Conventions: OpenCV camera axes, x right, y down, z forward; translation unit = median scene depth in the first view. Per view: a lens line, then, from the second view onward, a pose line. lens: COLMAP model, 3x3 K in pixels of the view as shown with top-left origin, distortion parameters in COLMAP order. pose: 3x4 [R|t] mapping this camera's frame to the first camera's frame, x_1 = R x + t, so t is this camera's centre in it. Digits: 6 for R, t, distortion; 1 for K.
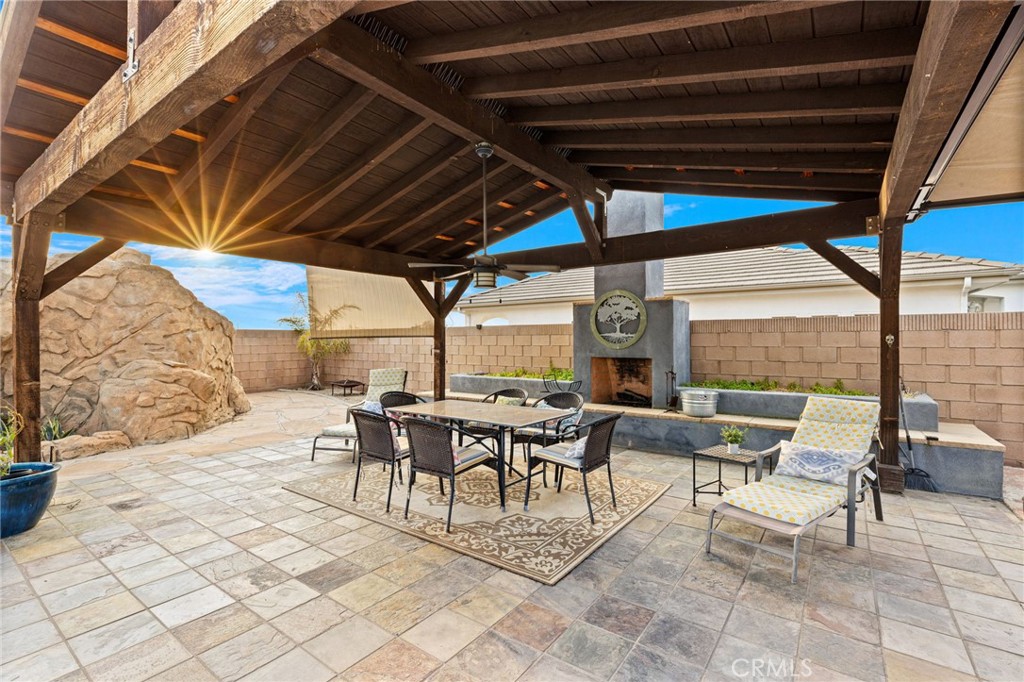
lens RADIAL K [[459.2, 0, 513.0], [0, 459.2, 343.8], [0, 0, 1]] dist [-0.002026, 0.000093]
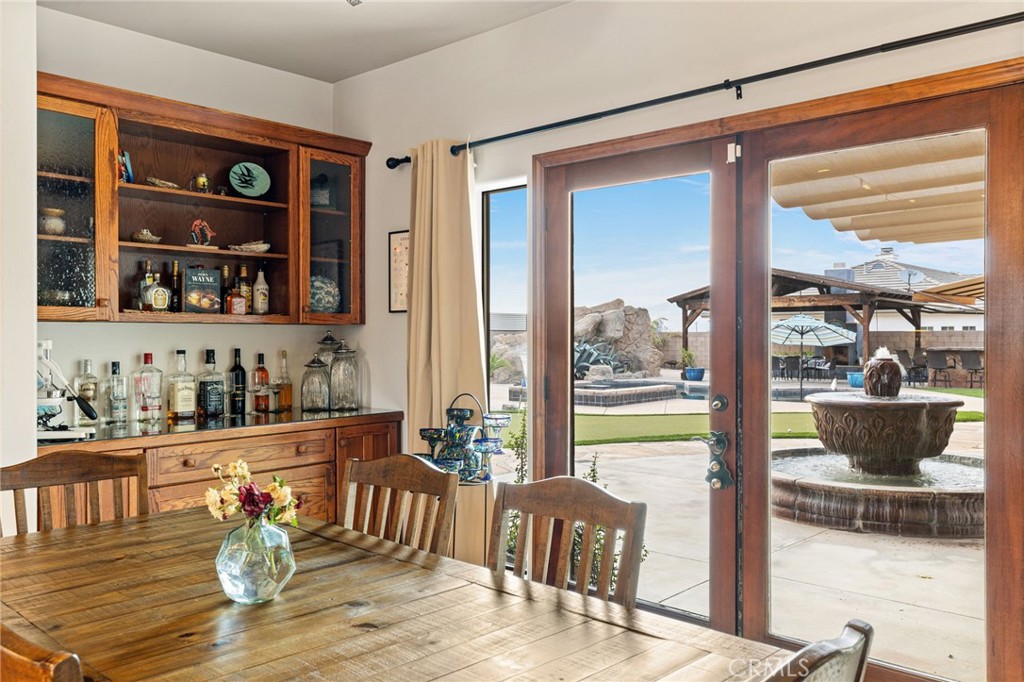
lens RADIAL K [[847.8, 0, 511.3], [0, 847.8, 342.5], [0, 0, 1]] dist [-0.000504, -0.000400]
pose [[0.992930, 0.006136, -0.118546, -0.977503], [-0.006502, 0.999975, -0.002701, 0.034833], [0.118526, 0.003453, 0.992945, -3.823915]]
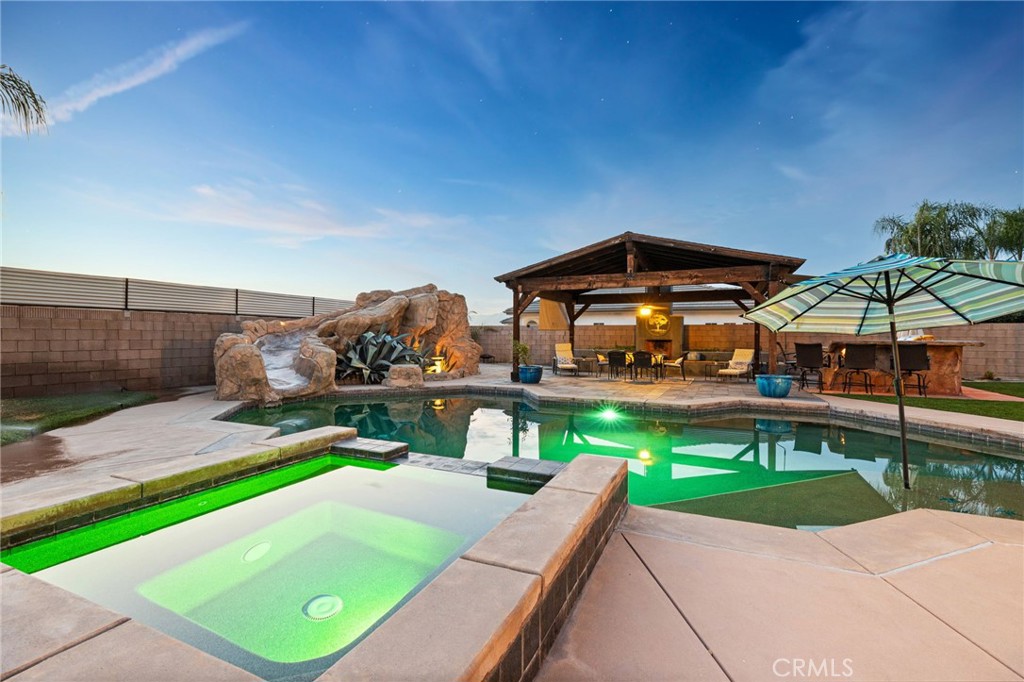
lens RADIAL K [[459.2, 0, 512.7], [0, 459.2, 342.9], [0, 0, 1]] dist [-0.002026, 0.000093]
pose [[0.982899, 0.010663, 0.183835, -0.960973], [-0.010997, 0.999939, 0.000795, 0.053481], [-0.183816, -0.002803, 0.982957, -1.218666]]
